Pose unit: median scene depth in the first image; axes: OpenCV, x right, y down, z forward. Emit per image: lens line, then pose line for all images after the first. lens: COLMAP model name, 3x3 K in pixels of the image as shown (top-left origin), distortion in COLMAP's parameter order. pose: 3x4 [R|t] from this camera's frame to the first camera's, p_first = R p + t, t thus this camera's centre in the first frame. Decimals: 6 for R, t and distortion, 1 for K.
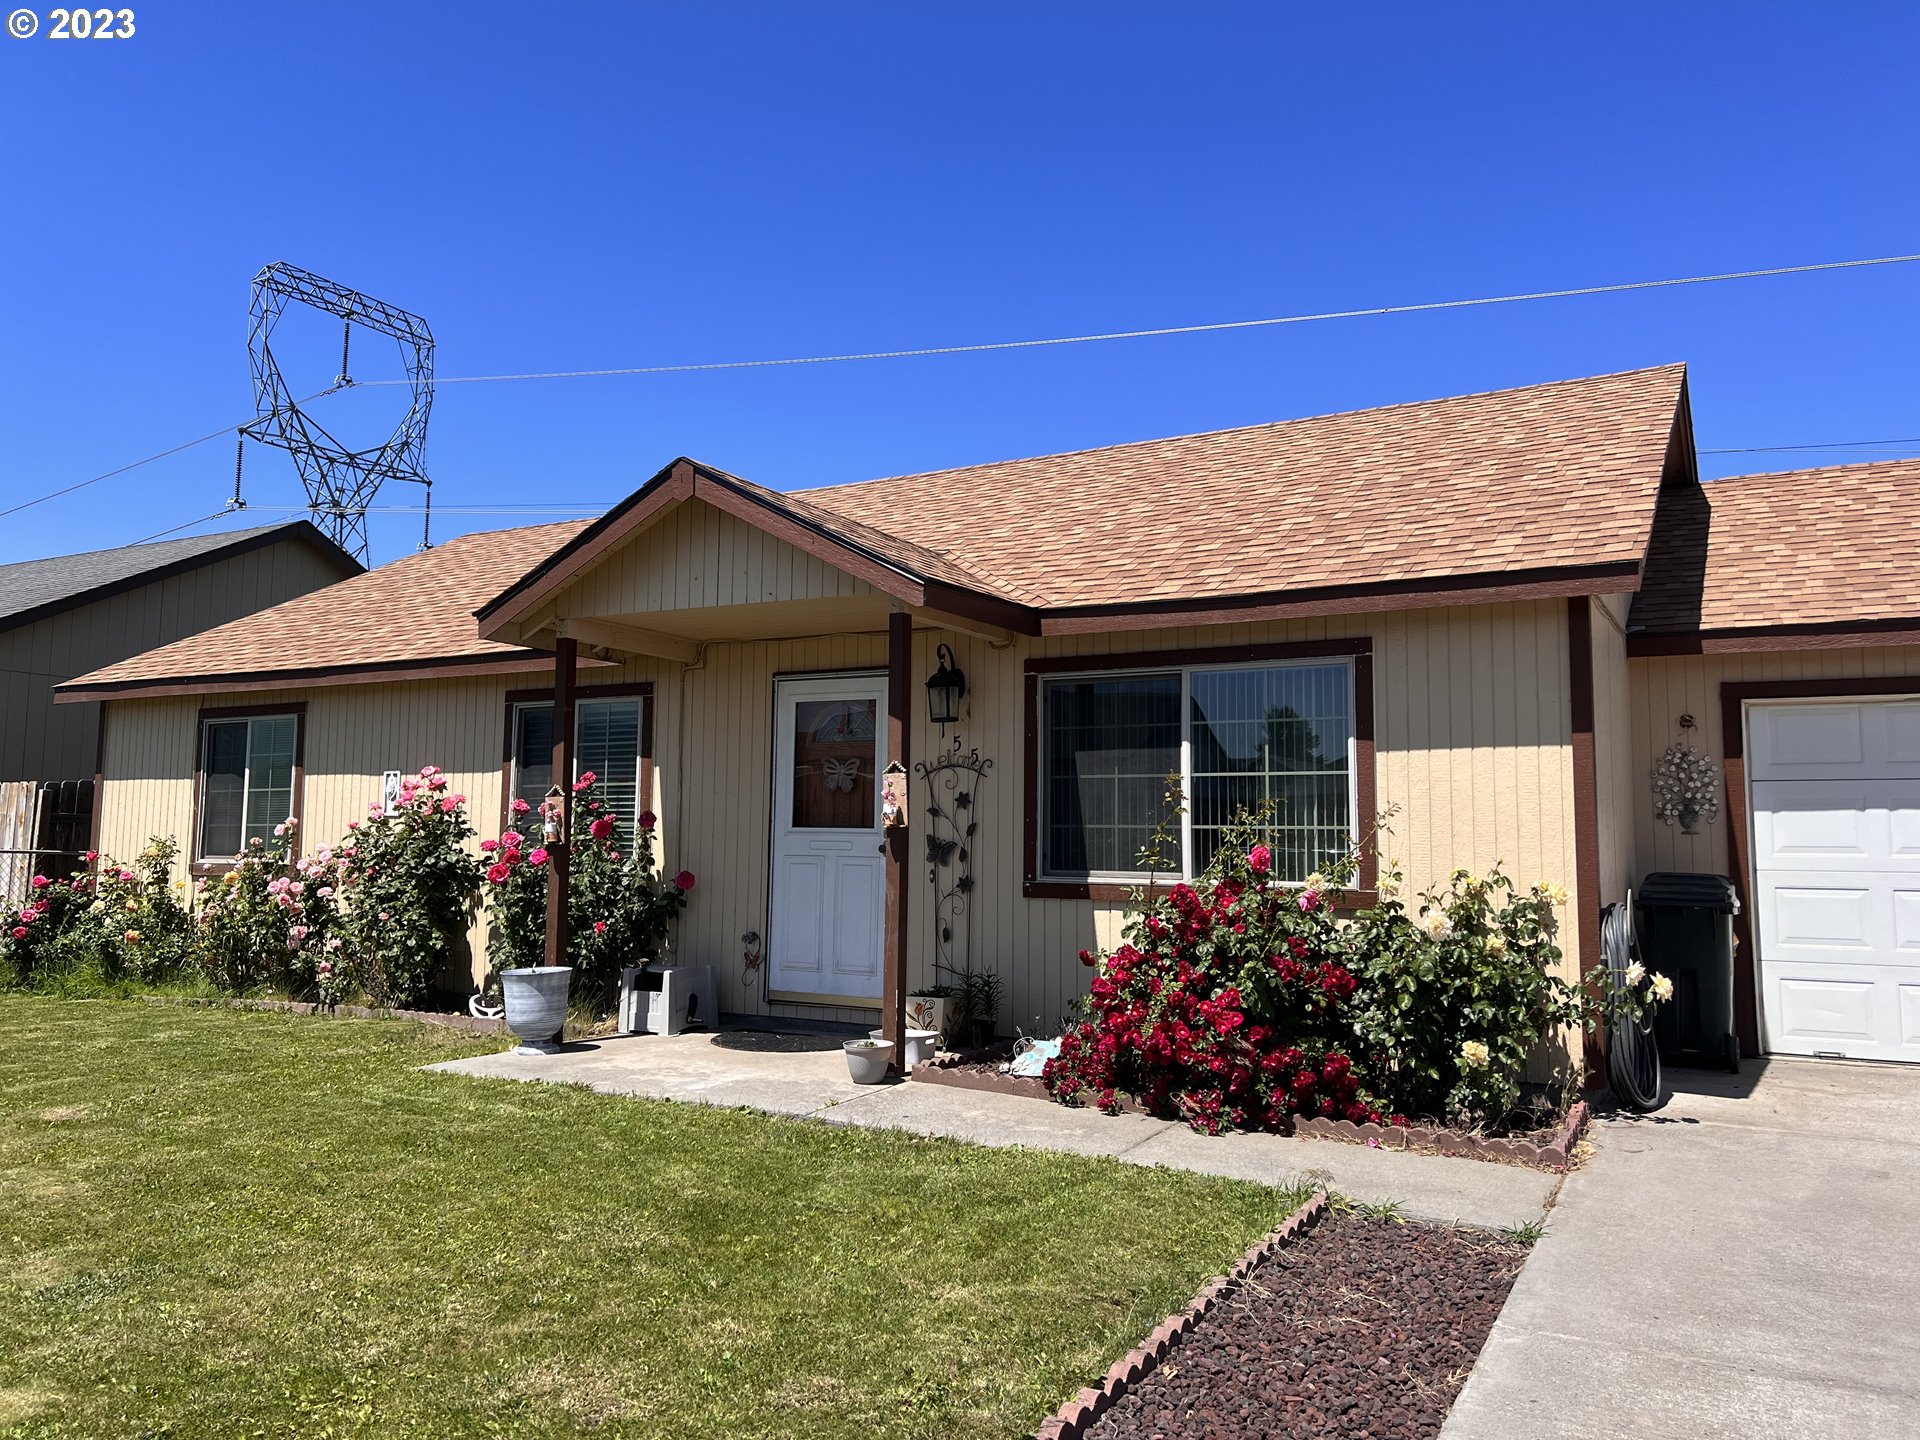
lens RADIAL K [[1430.4, 0, 963.1], [0, 1430.4, 715.6], [0, 0, 1]] dist [0.003308, -0.005115]
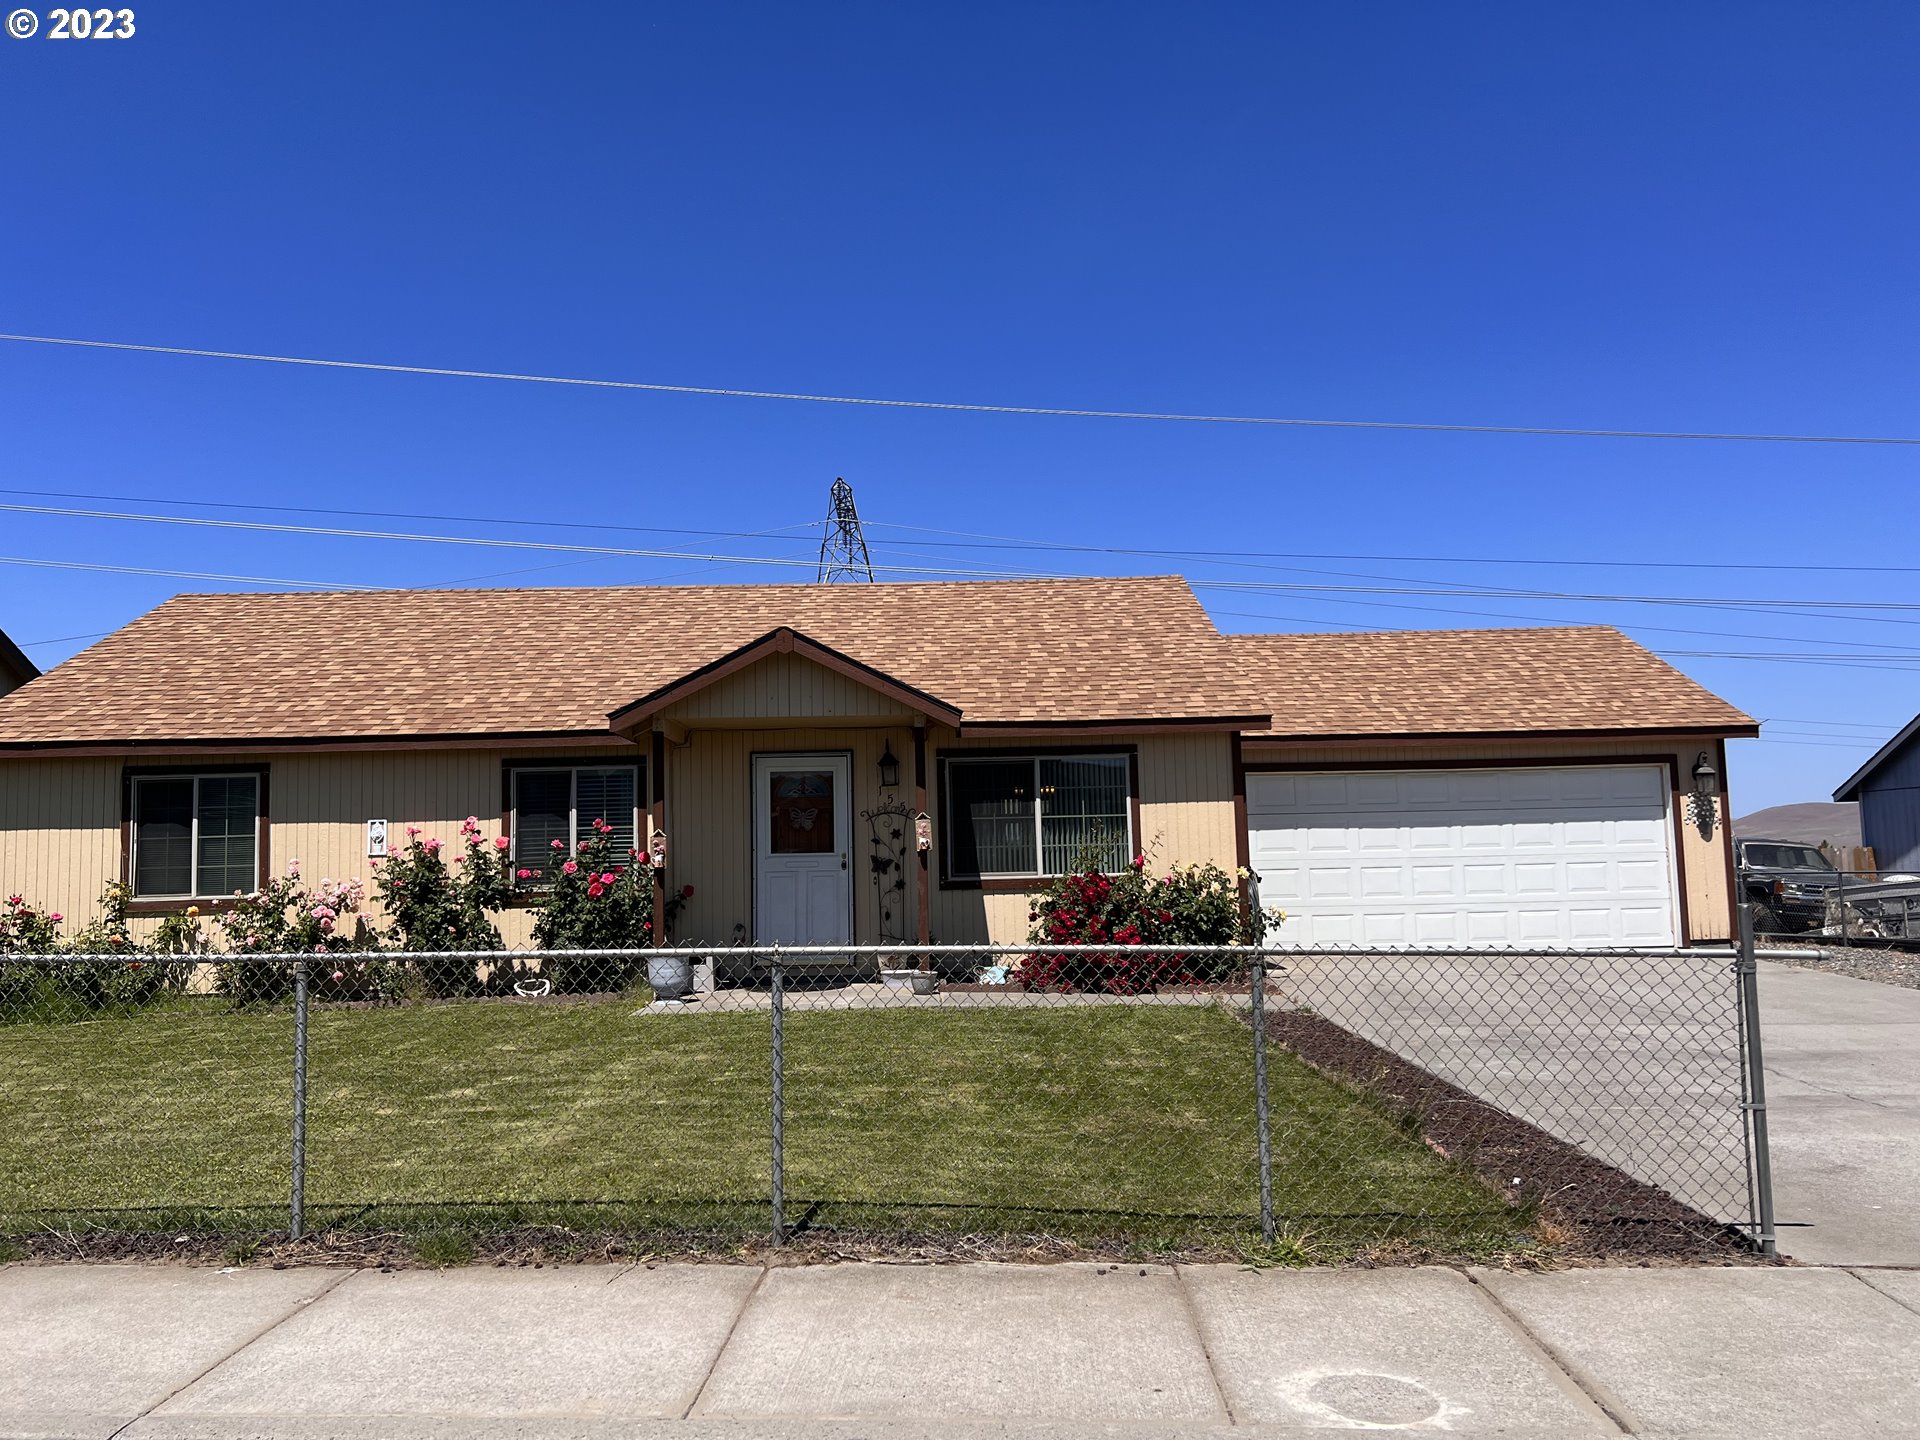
lens RADIAL K [[1430.4, 0, 955.3], [0, 1430.4, 722.7], [0, 0, 1]] dist [0.003308, -0.005115]
pose [[0.857630, 0.018017, 0.513951, -0.788256], [-0.013191, 0.999828, -0.013038, -0.048224], [-0.514098, 0.004402, 0.857720, -0.451170]]
